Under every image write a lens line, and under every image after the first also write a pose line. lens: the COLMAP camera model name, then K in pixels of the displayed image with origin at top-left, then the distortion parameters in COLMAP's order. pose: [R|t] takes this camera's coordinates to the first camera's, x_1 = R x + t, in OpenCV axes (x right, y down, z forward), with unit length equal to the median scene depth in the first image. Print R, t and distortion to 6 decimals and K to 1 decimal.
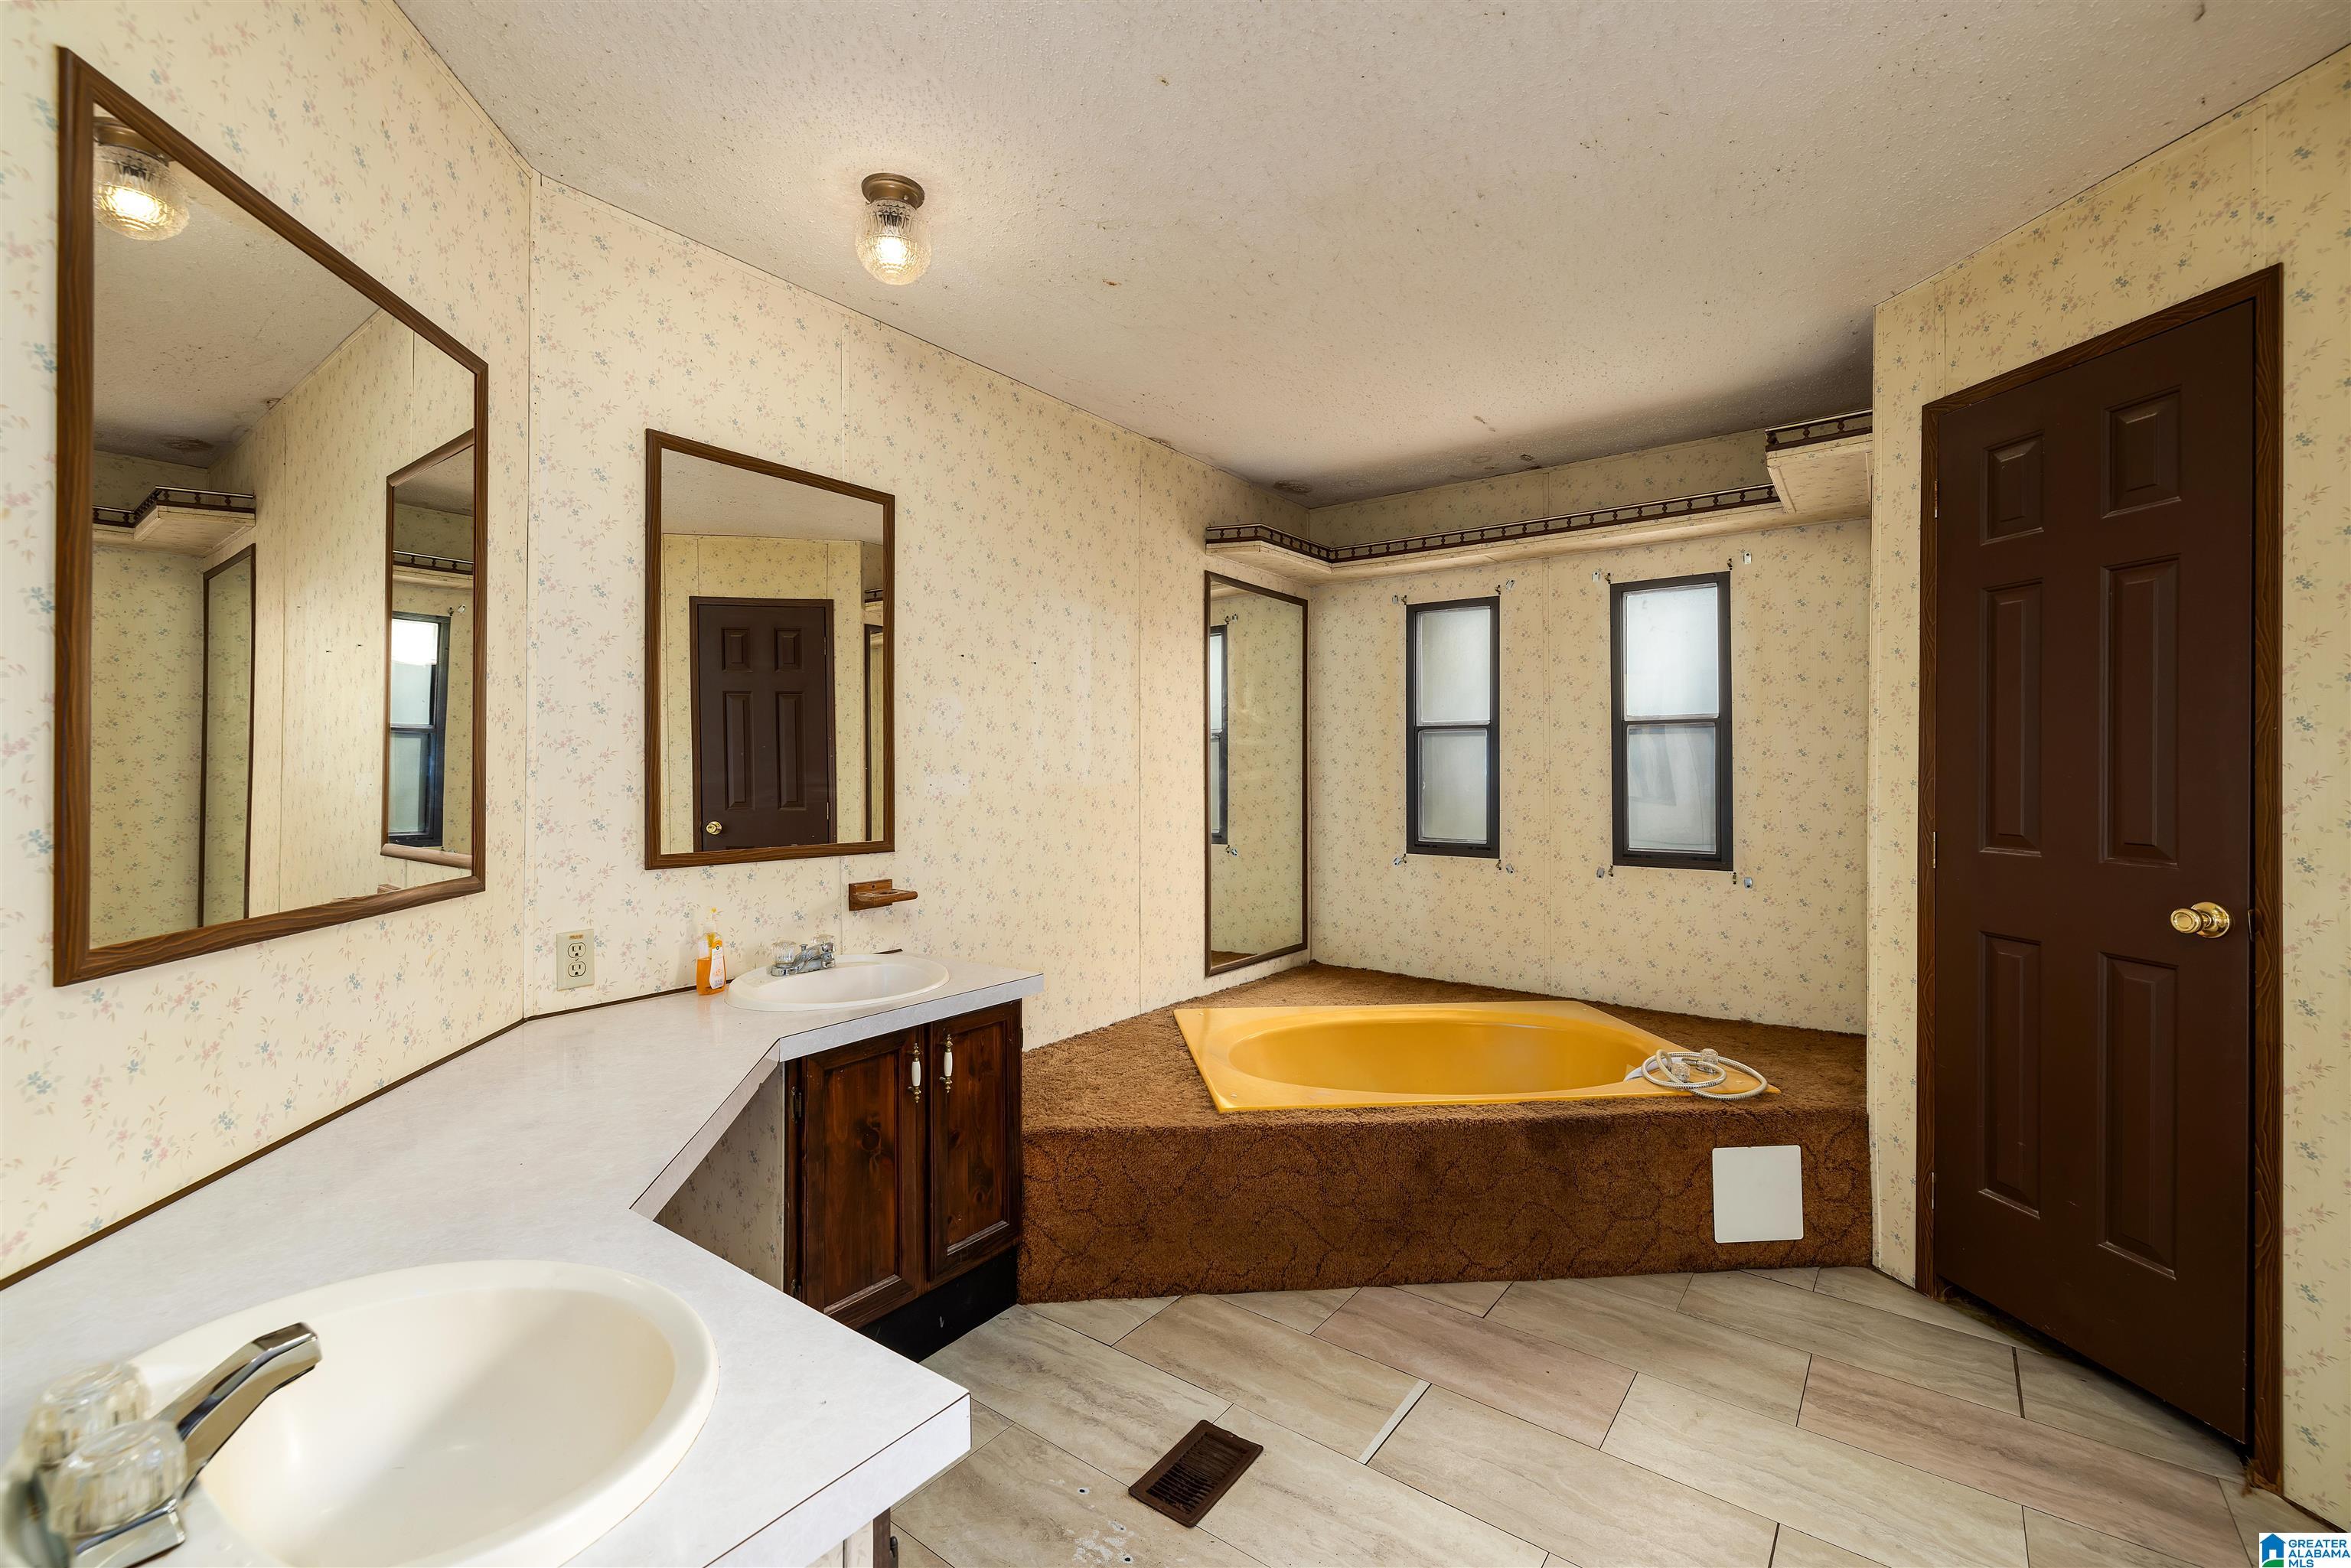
lens RADIAL K [[990.2, 0, 1172.1], [0, 990.2, 783.4], [0, 0, 1]] dist [0.001041, -0.000051]
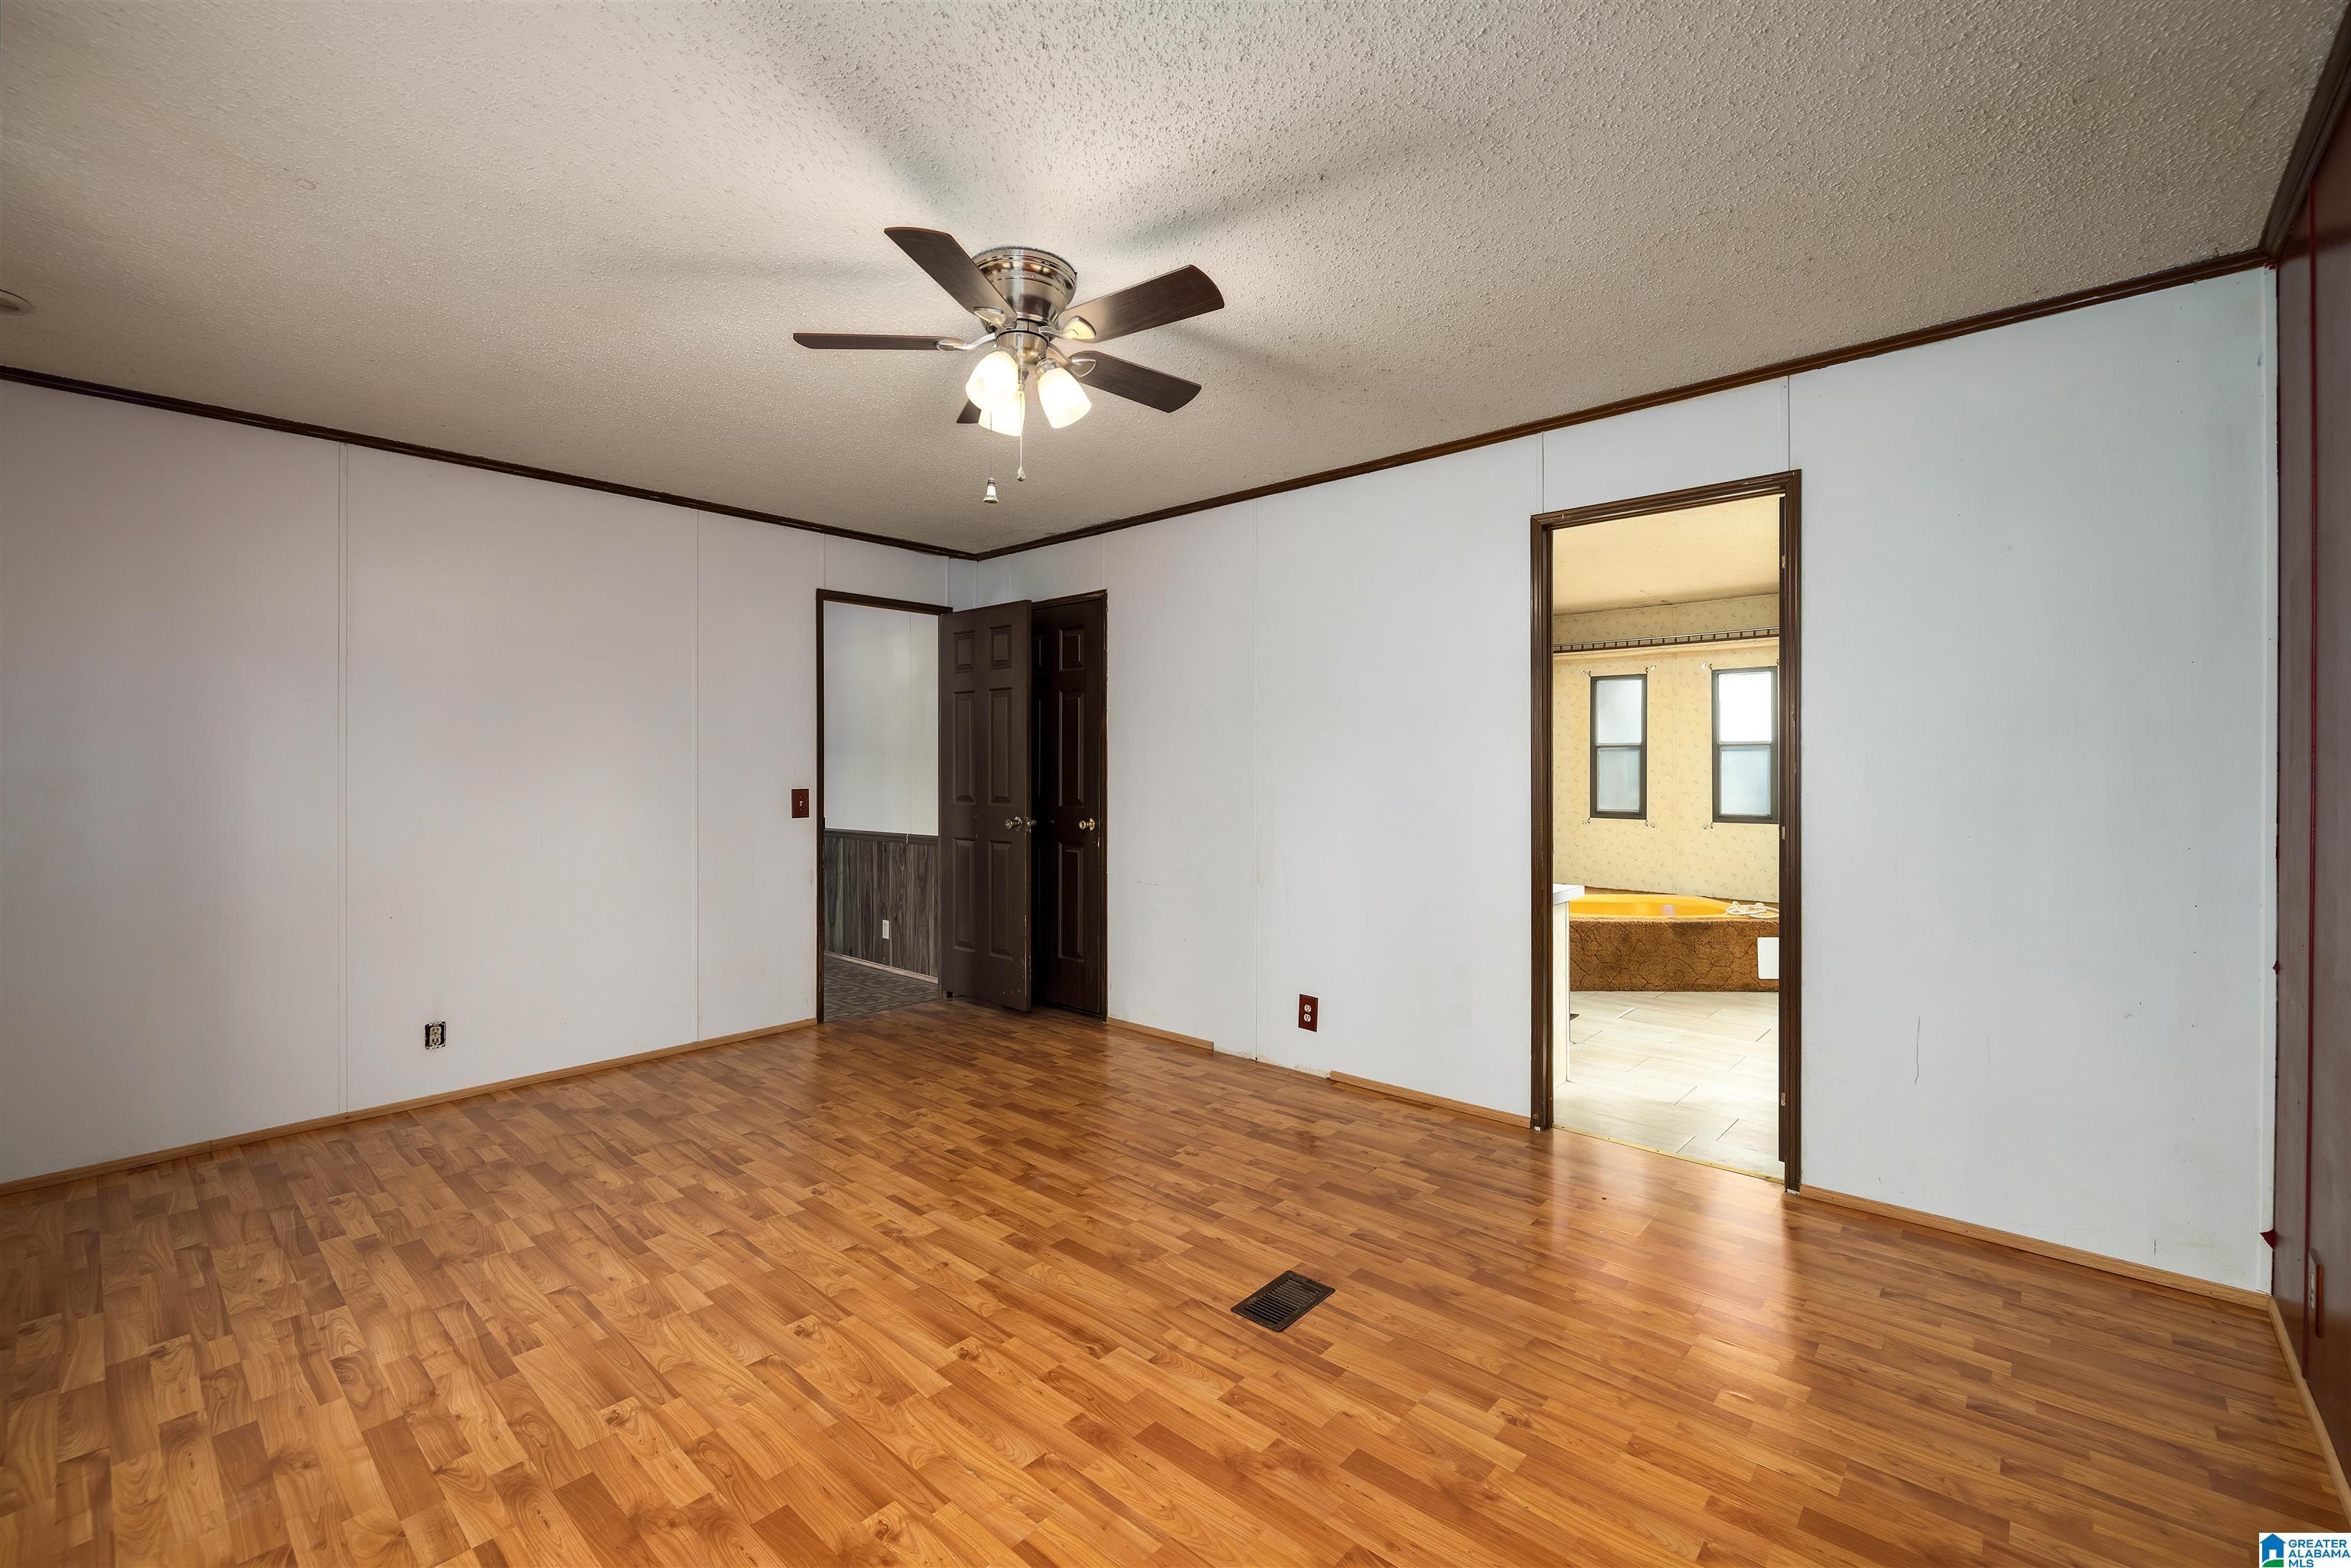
lens RADIAL K [[990.2, 0, 1178.4], [0, 990.2, 766.1], [0, 0, 1]] dist [0.001041, -0.000051]
pose [[0.997039, 0.013491, -0.075706, -0.398517], [-0.015144, 0.999658, -0.021305, 0.030939], [0.075393, 0.022388, 0.996903, -0.895606]]
